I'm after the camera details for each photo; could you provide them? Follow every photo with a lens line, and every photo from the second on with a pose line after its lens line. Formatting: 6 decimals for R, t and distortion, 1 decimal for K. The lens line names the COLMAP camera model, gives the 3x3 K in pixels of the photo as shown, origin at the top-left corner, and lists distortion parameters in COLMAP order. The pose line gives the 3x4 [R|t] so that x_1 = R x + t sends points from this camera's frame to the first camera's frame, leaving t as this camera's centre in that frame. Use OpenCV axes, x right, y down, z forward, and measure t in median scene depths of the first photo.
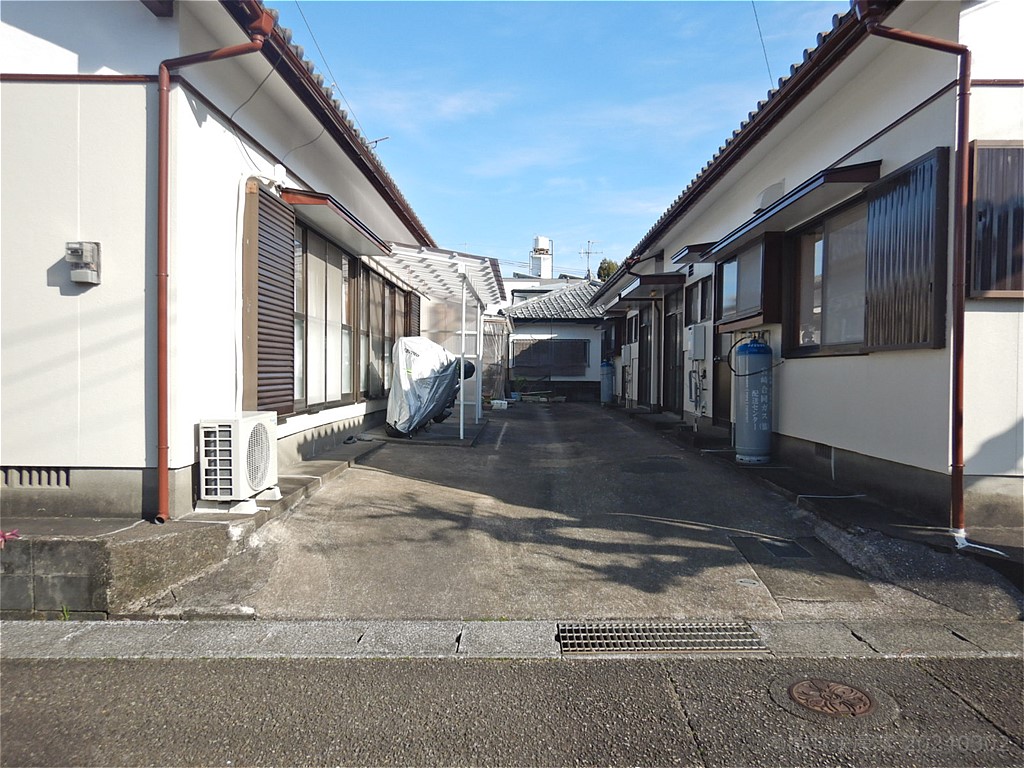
lens RADIAL K [[732.5, 0, 514.8], [0, 732.5, 382.9], [0, 0, 1]] dist [0.008709, -0.000134]
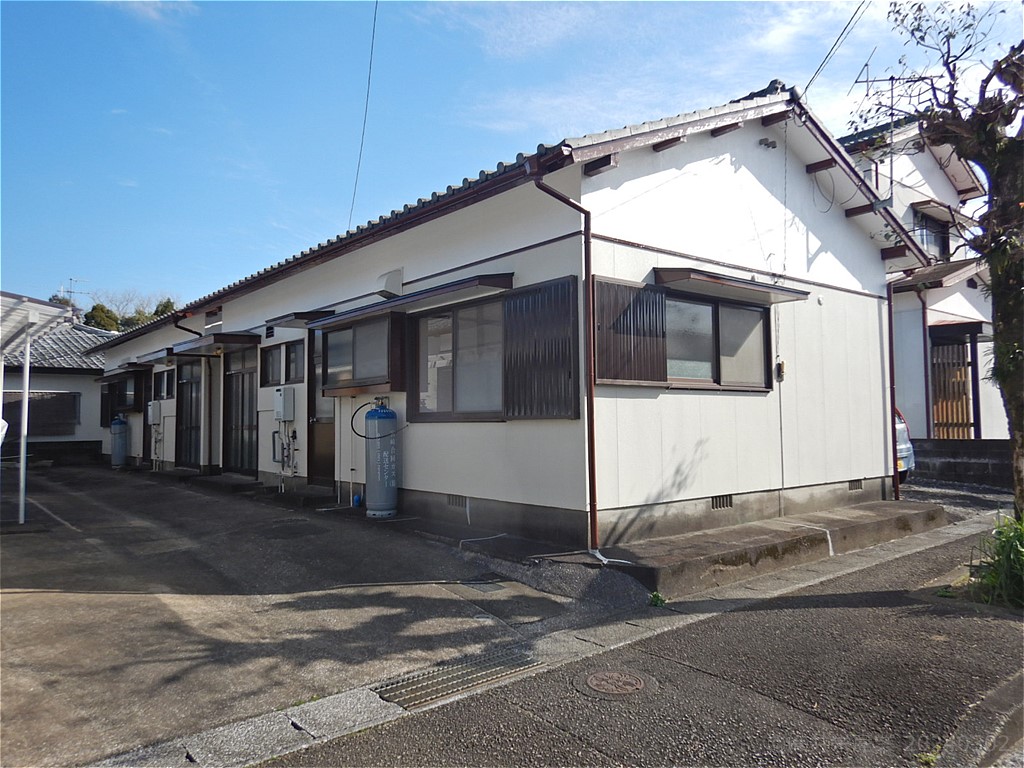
lens RADIAL K [[732.5, 0, 514.8], [0, 732.5, 382.9], [0, 0, 1]] dist [0.008709, -0.000134]
pose [[0.761656, 0.017886, 0.647734, -0.387632], [0.026093, 0.997962, -0.058239, -0.036915], [-0.647456, 0.061259, 0.759637, 0.024604]]
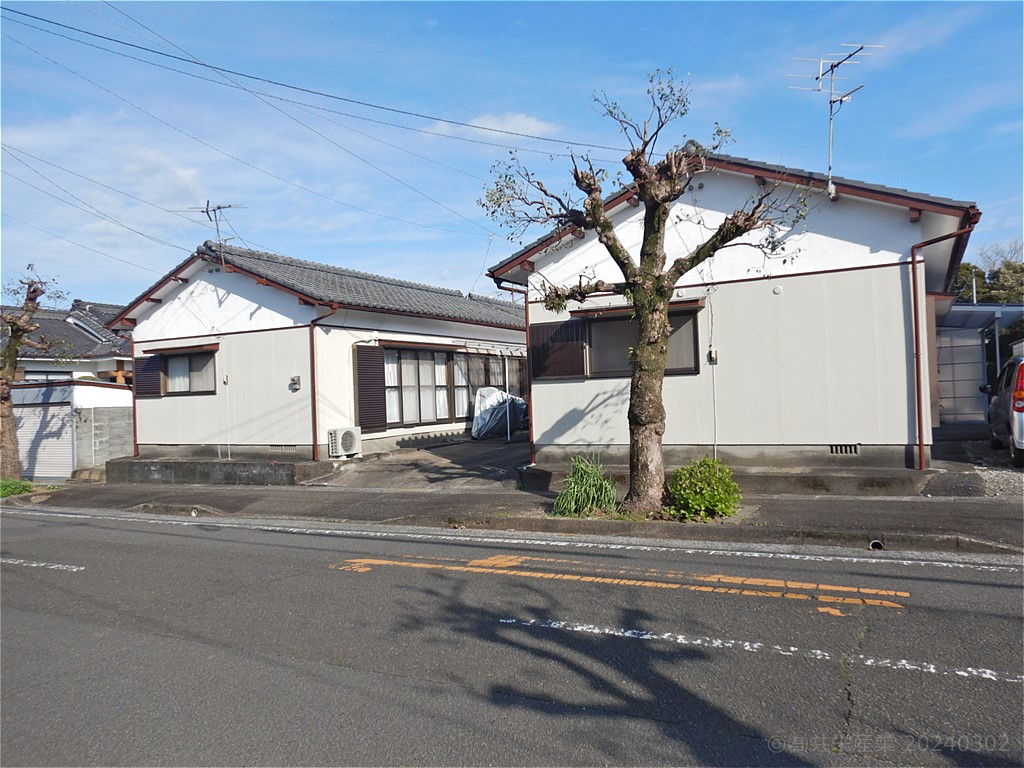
lens RADIAL K [[732.5, 0, 514.8], [0, 732.5, 382.9], [0, 0, 1]] dist [0.008709, -0.000134]
pose [[0.883288, -0.048990, -0.466265, 1.721004], [0.035871, 0.998672, -0.036975, -0.004778], [0.467457, 0.015934, 0.883872, -1.375095]]
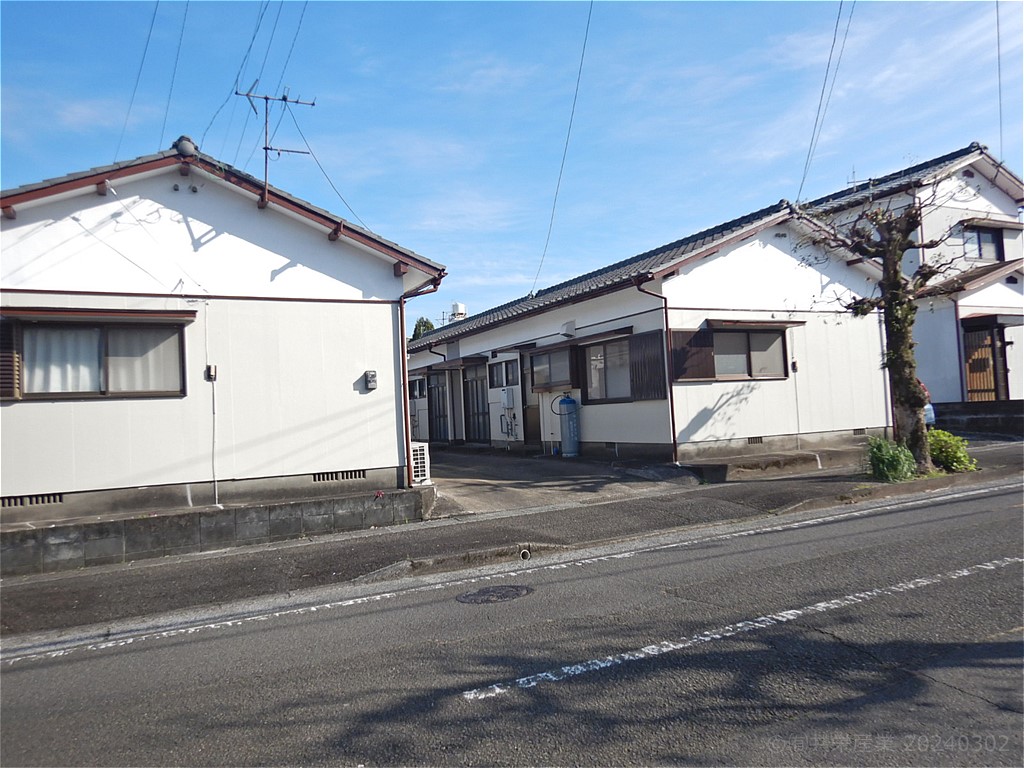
lens RADIAL K [[732.5, 0, 514.8], [0, 732.5, 382.9], [0, 0, 1]] dist [0.008709, -0.000134]
pose [[0.886439, -0.035713, 0.461466, -1.188739], [0.066738, 0.996462, -0.051083, -0.004215], [-0.458009, 0.076079, 0.885686, -1.192782]]
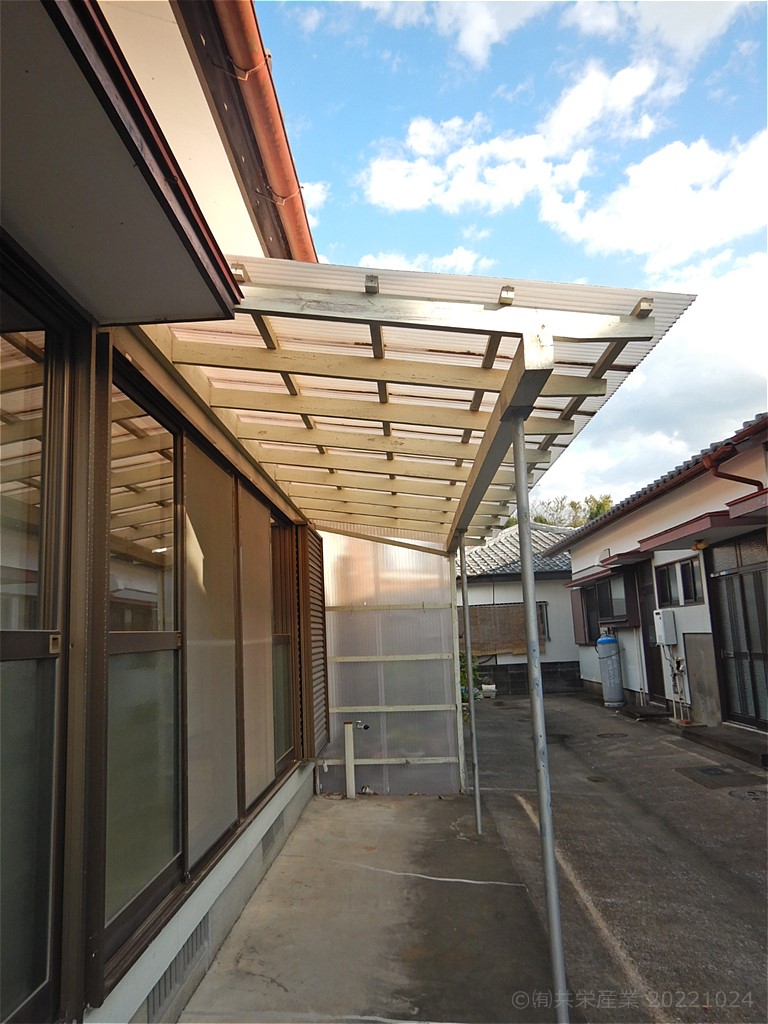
lens RADIAL K [[732.5, 0, 384.0], [0, 732.5, 512.0], [0, 0, 1]] dist [0.008709, -0.000134]
pose [[0.998393, -0.055683, -0.010535, -0.243736], [0.052857, 0.982018, -0.181234, -0.131232], [0.020437, 0.180386, 0.983384, 1.546520]]
